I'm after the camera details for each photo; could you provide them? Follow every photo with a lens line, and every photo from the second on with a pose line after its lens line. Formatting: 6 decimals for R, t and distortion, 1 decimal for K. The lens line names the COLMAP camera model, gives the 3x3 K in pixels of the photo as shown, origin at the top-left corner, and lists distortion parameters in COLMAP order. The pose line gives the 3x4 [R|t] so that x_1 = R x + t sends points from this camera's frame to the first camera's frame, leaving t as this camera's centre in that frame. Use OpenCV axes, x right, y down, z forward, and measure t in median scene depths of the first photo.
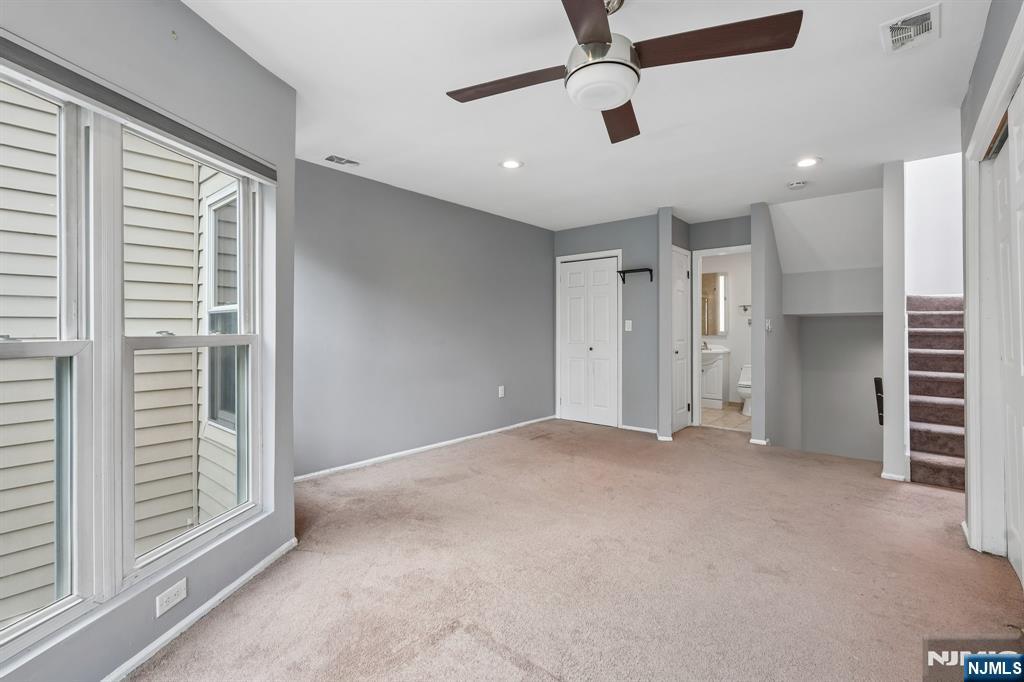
lens RADIAL K [[457.7, 0, 515.2], [0, 457.7, 334.2], [0, 0, 1]] dist [-0.009654, 0.001214]
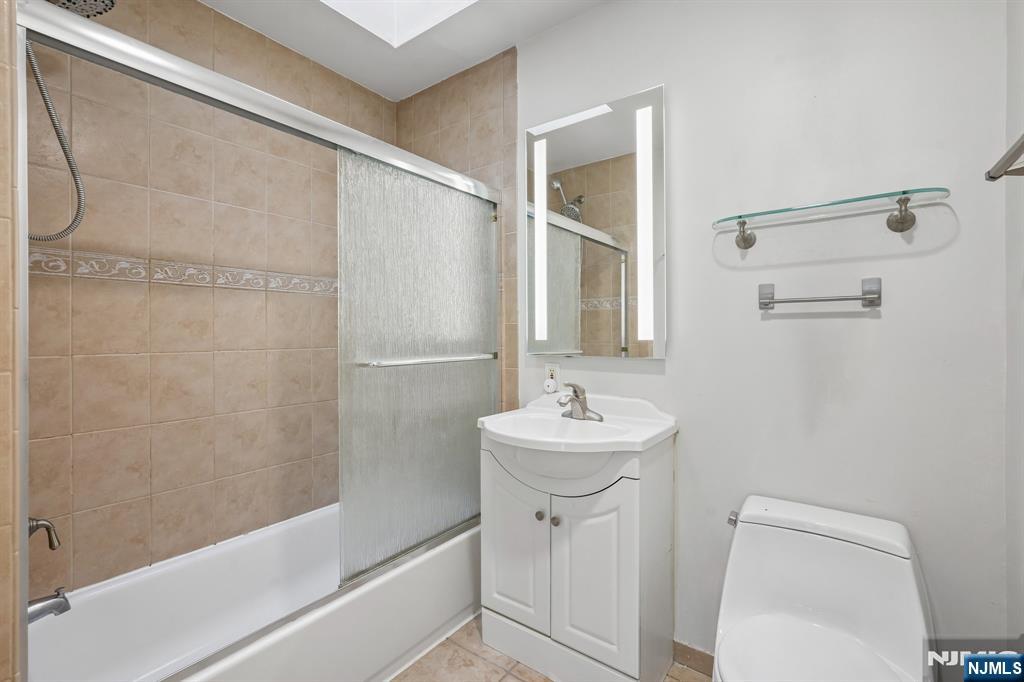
lens RADIAL K [[457.7, 0, 508.1], [0, 457.7, 339.3], [0, 0, 1]] dist [-0.009654, 0.001214]
pose [[0.996959, -0.001585, 0.077912, 0.367401], [0.002214, 0.999966, -0.007984, -0.005650], [-0.077897, 0.008132, 0.996928, 0.777560]]
